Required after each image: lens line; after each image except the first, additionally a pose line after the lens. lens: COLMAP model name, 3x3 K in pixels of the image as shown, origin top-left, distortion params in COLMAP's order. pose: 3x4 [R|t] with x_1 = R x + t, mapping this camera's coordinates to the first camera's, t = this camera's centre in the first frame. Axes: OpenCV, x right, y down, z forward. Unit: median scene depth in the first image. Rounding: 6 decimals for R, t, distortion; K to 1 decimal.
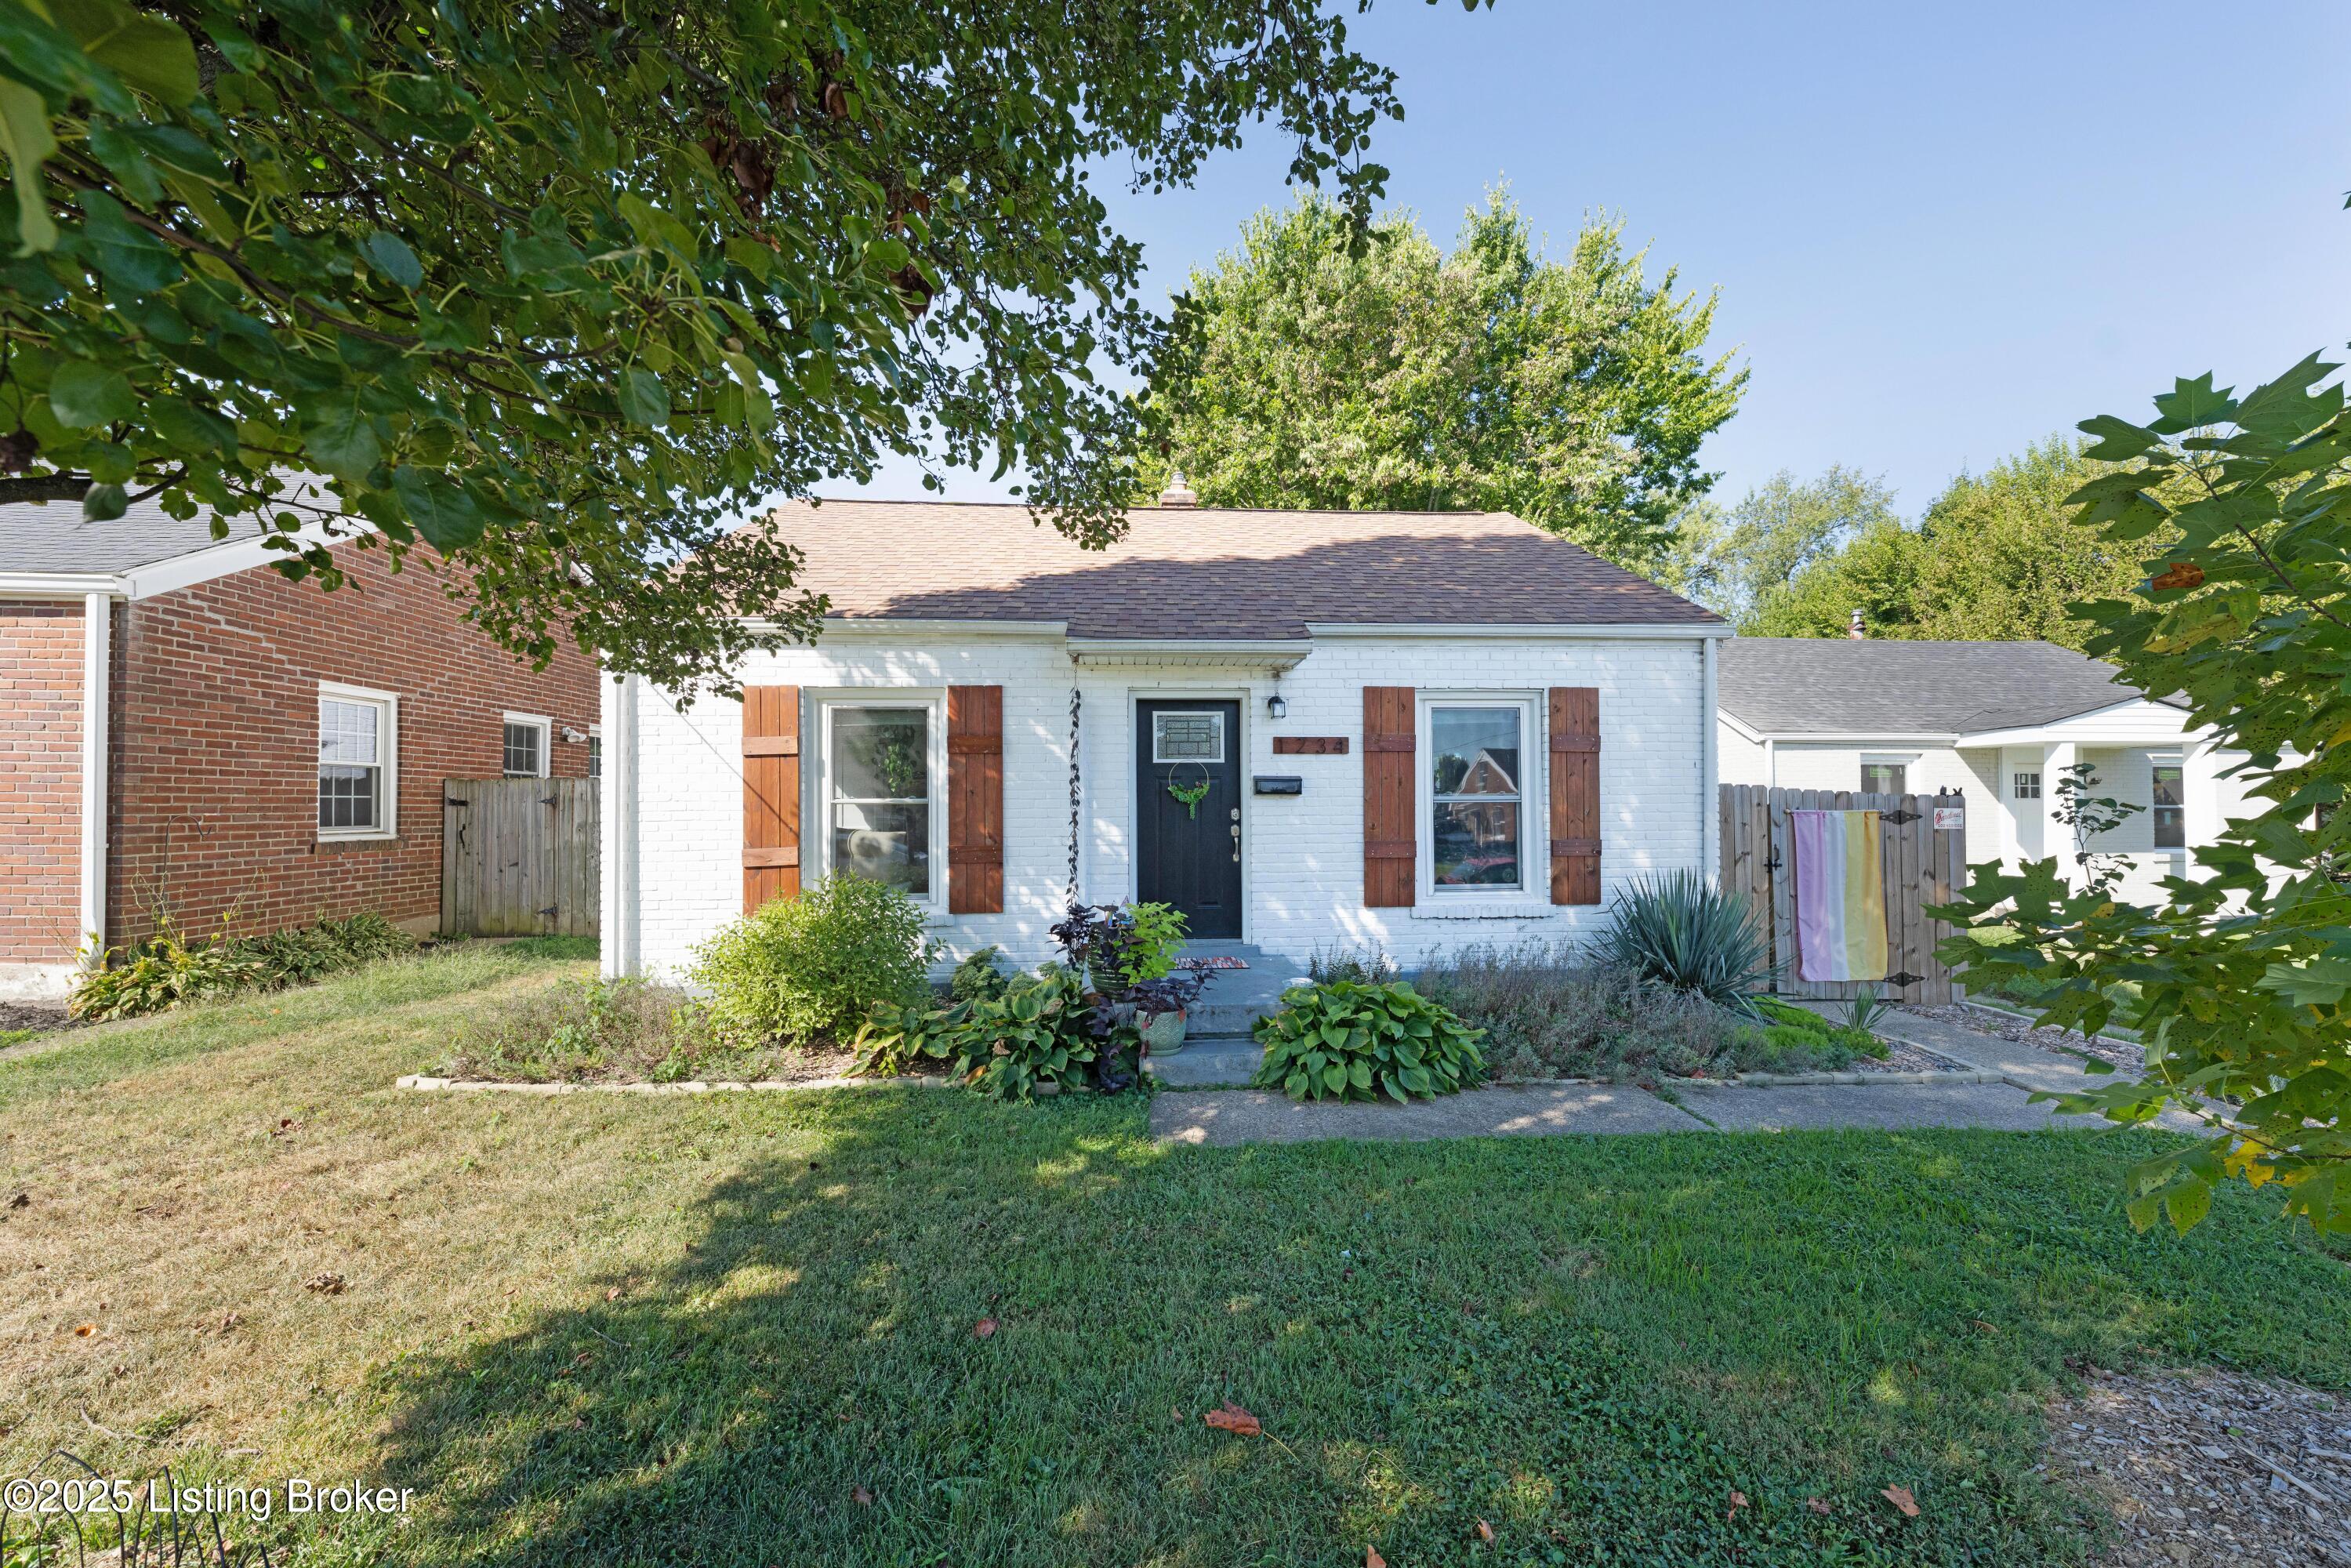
lens RADIAL K [[811.8, 0, 1184.4], [0, 811.8, 798.0], [0, 0, 1]] dist [-0.005946, -0.000389]
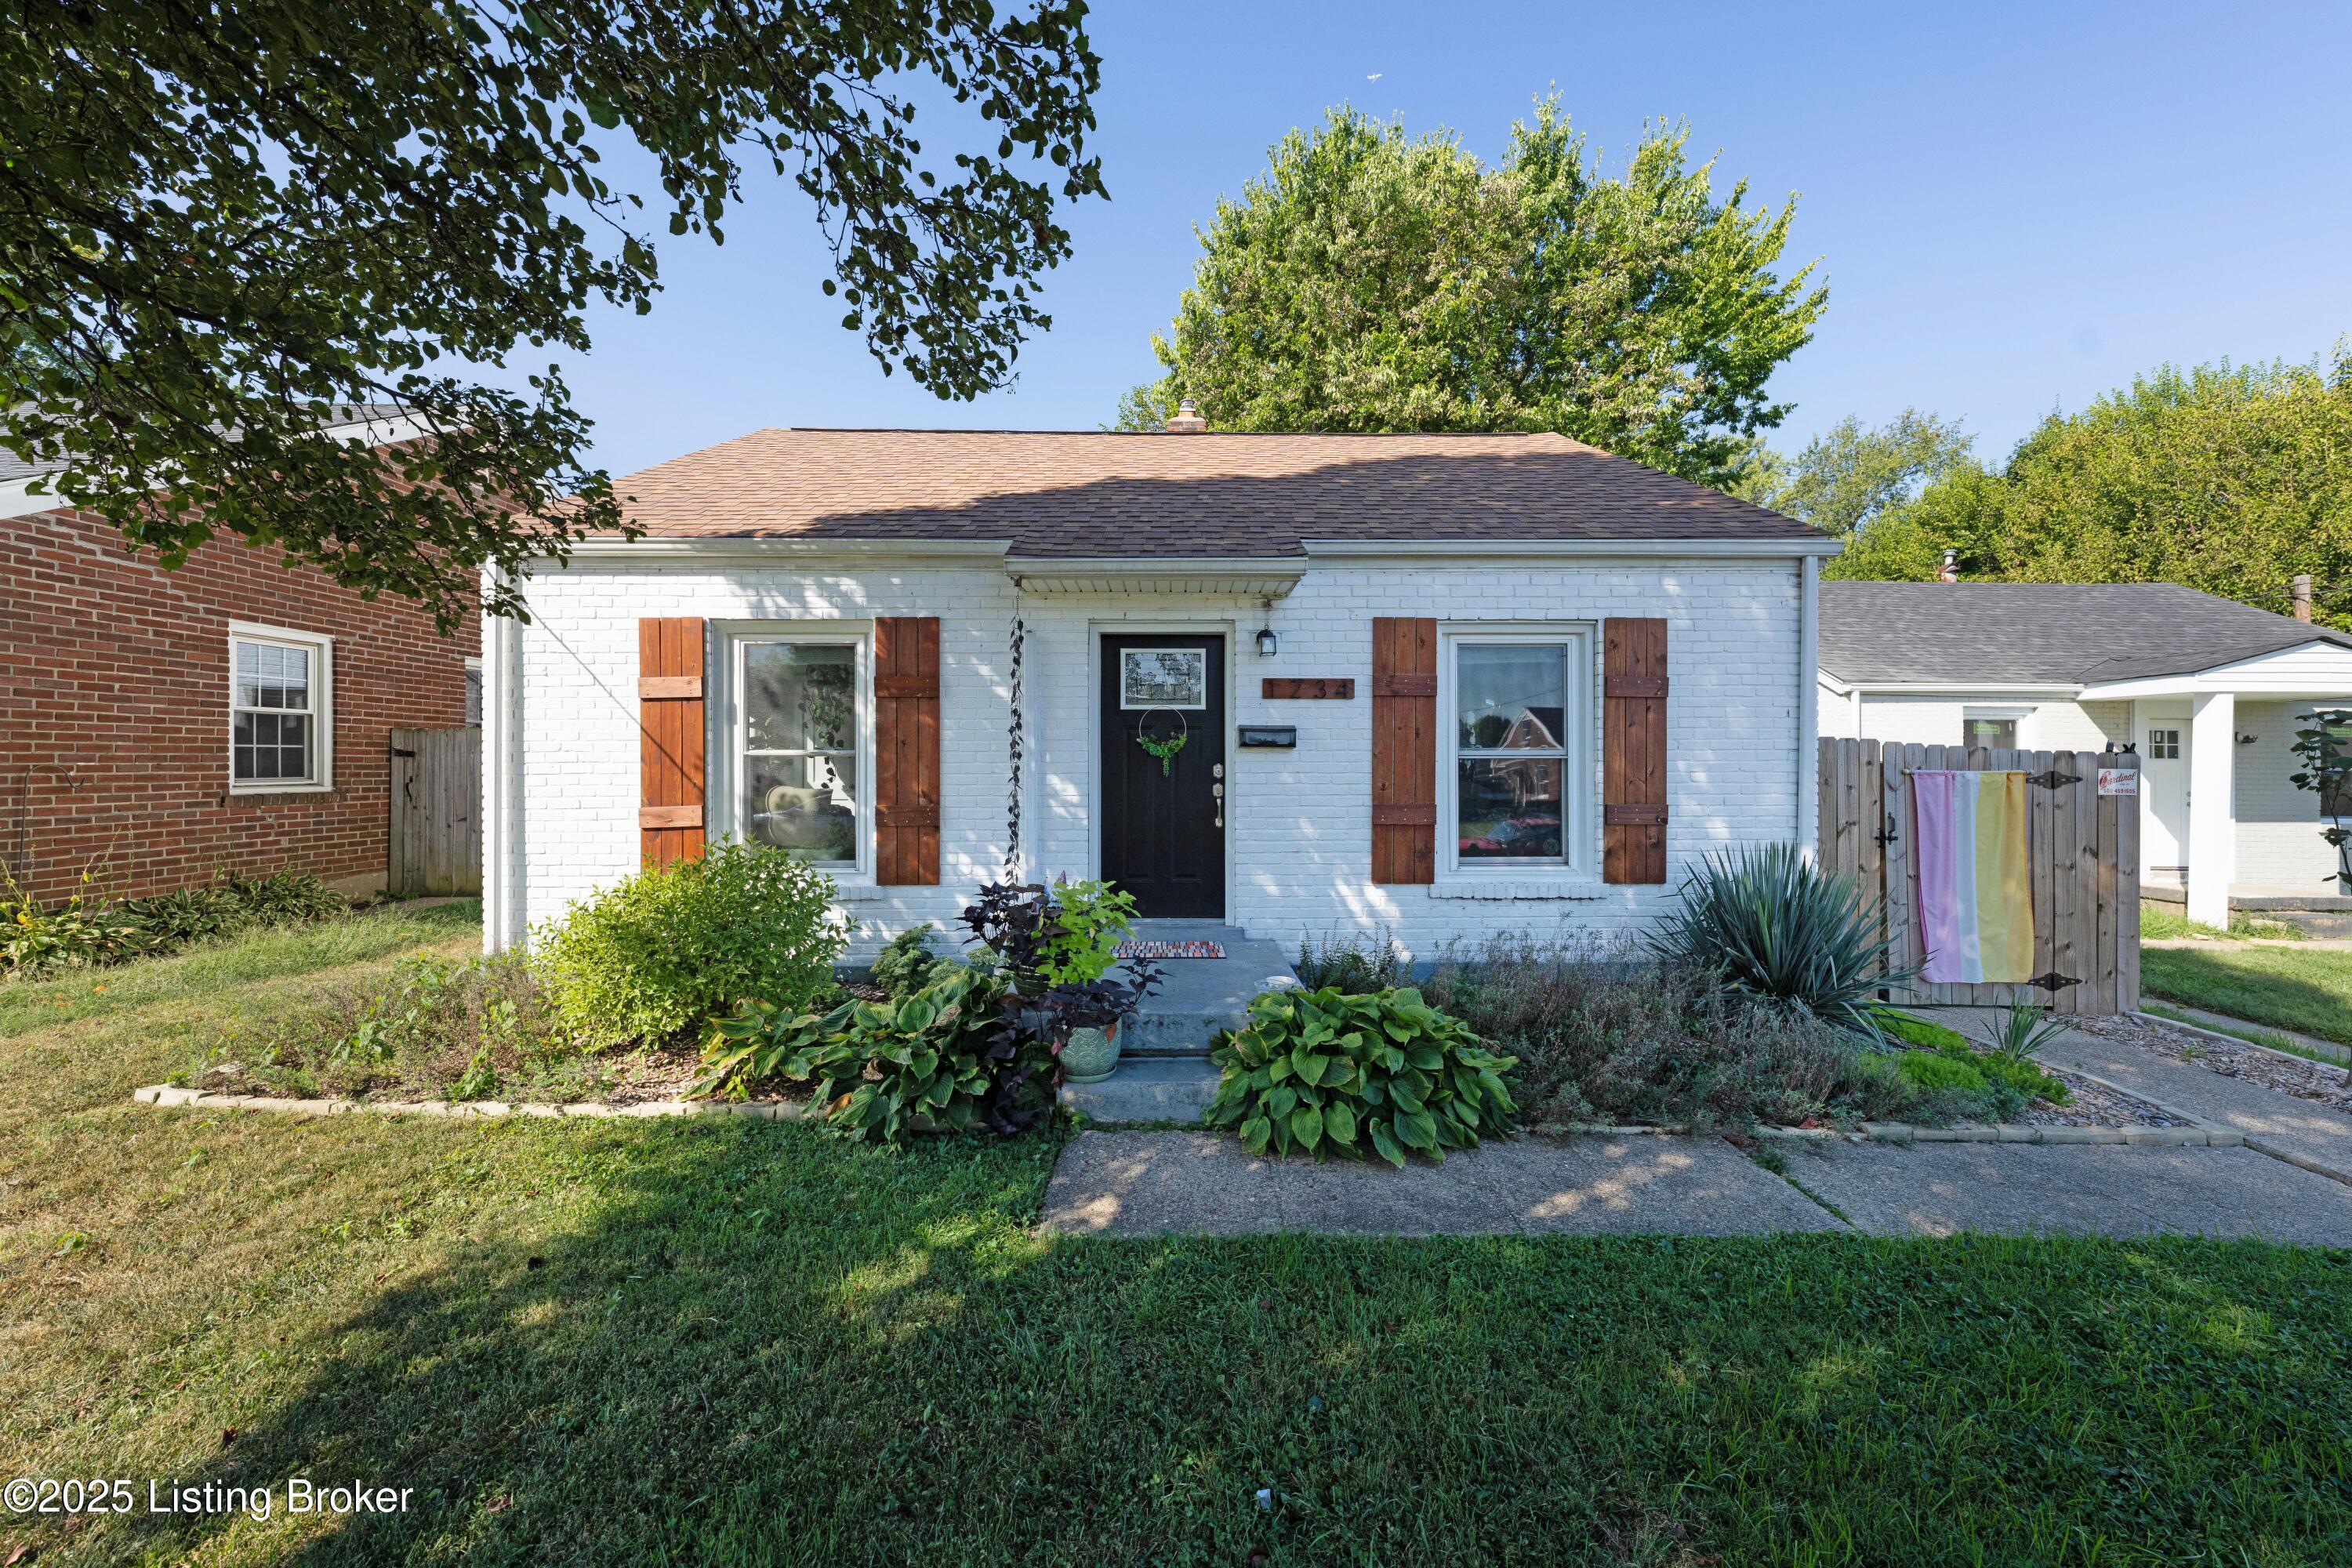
lens RADIAL K [[812.1, 0, 1166.0], [0, 812.1, 765.5], [0, 0, 1]] dist [-0.005946, -0.000389]
pose [[0.997940, 0.006166, -0.063864, 0.066150], [-0.005319, 0.999896, 0.013428, 0.003568], [0.063940, -0.013061, 0.997868, 0.164463]]
